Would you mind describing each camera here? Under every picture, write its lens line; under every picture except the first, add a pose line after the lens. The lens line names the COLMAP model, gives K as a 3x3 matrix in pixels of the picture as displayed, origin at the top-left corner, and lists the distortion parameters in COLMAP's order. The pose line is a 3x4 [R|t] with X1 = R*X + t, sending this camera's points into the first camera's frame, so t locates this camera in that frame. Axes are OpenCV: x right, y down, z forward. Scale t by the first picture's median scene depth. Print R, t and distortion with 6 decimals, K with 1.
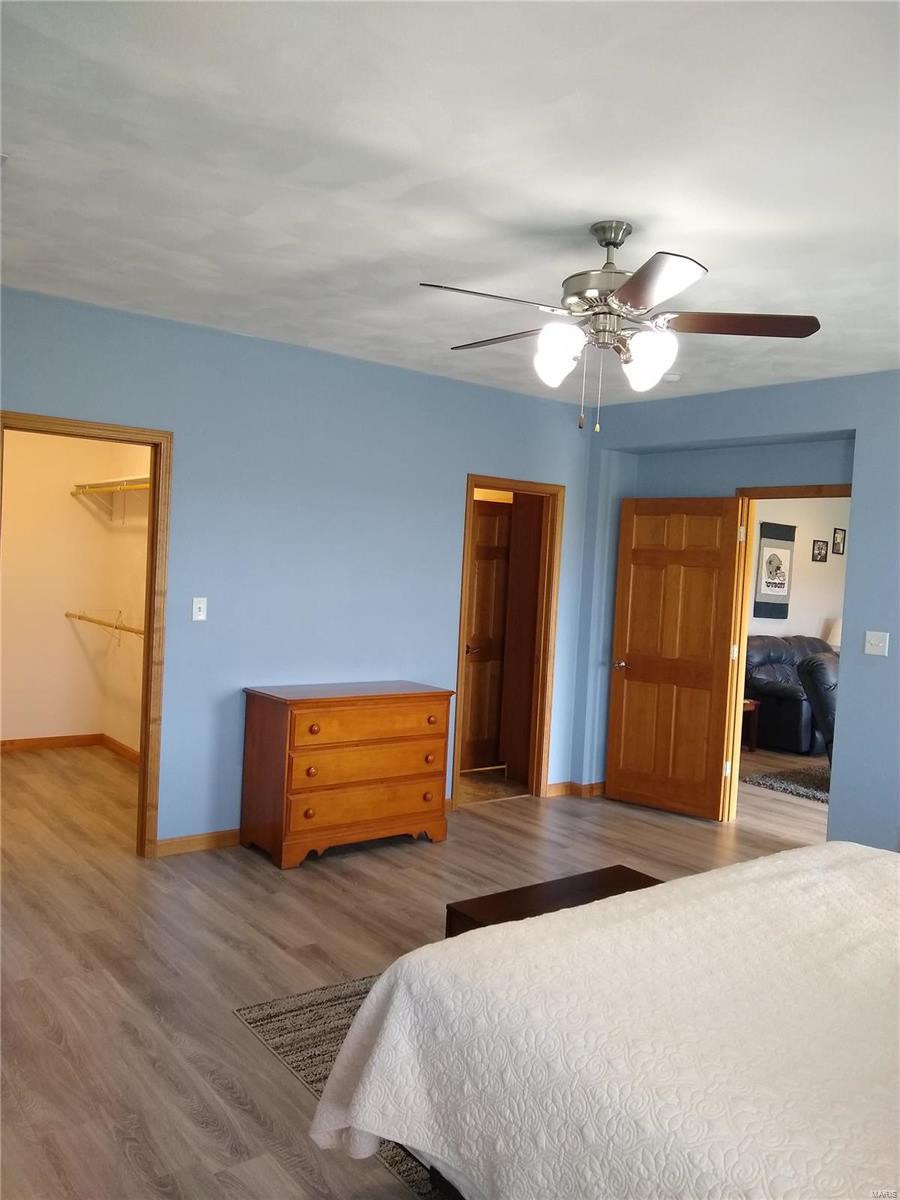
lens RADIAL K [[934.3, 0, 450.0], [0, 934.3, 600.0], [0, 0, 1]] dist [-0.005801, 0.005591]
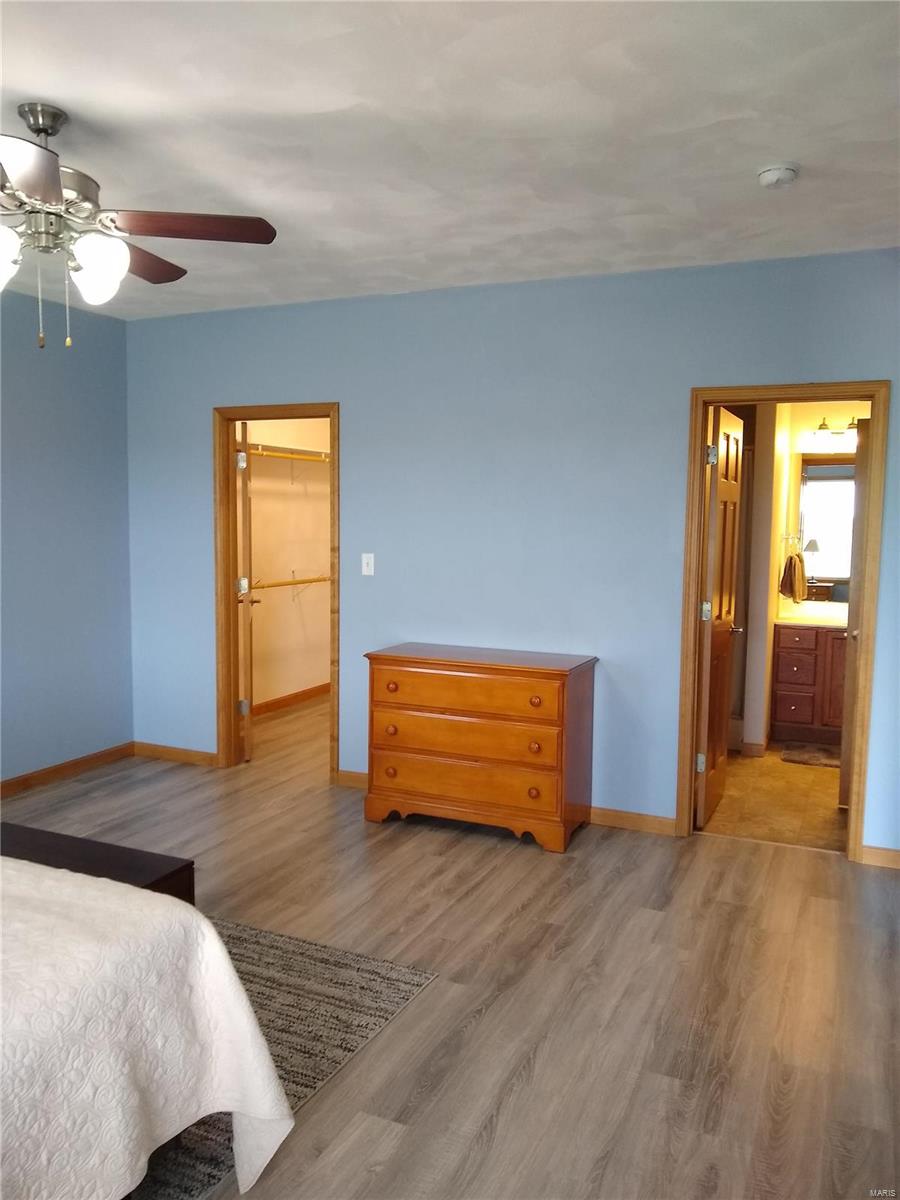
lens RADIAL K [[942.1, 0, 454.5], [0, 942.1, 601.7], [0, 0, 1]] dist [0.004532, 0.001161]
pose [[0.451972, 0.033688, -0.891396, 0.746897], [-0.017847, 0.999428, 0.028722, 0.020245], [0.891854, 0.002928, 0.452315, 0.607742]]
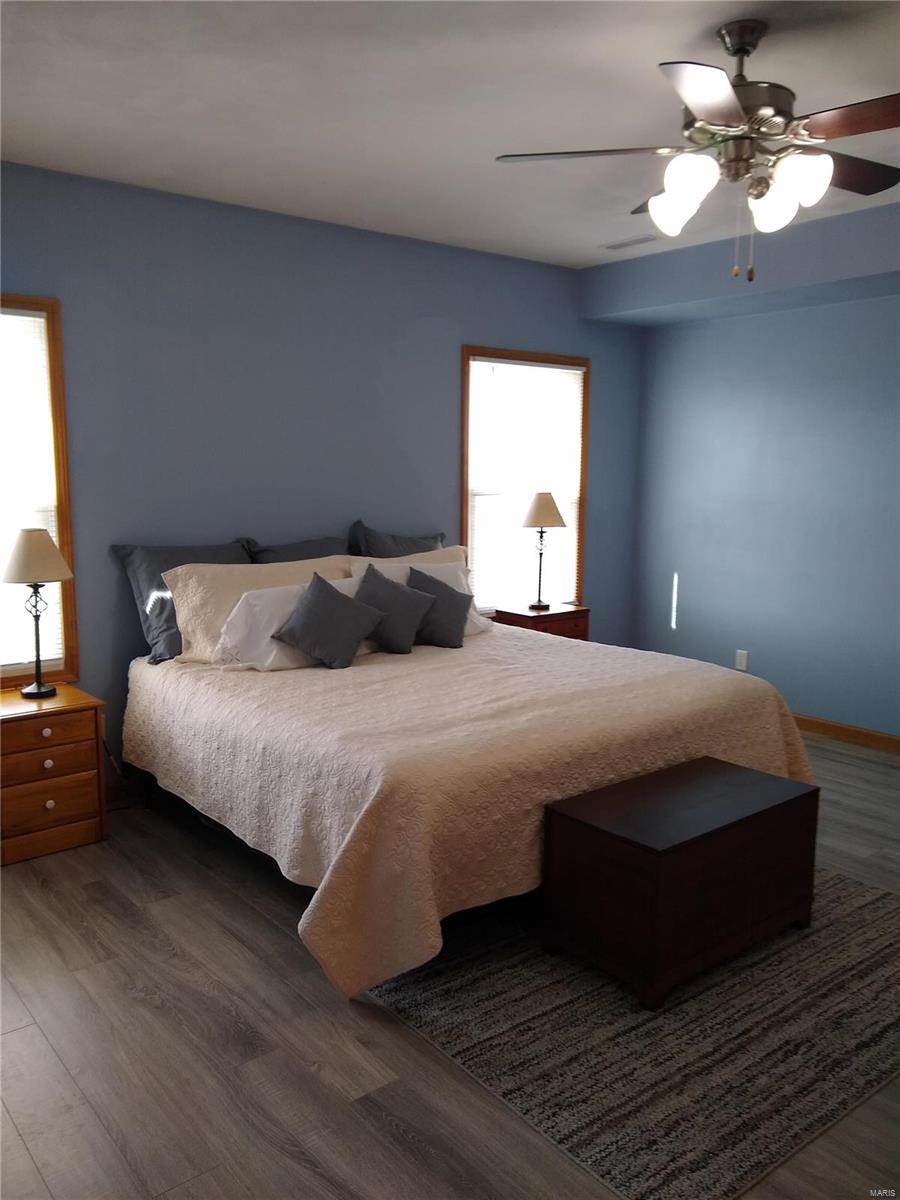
lens RADIAL K [[942.1, 0, 454.5], [0, 942.1, 601.7], [0, 0, 1]] dist [0.004532, 0.001161]
pose [[-0.998054, -0.060644, -0.014521, 0.272856], [-0.062228, 0.983654, 0.168975, -0.015113], [0.004037, 0.169550, -0.985513, 1.231395]]
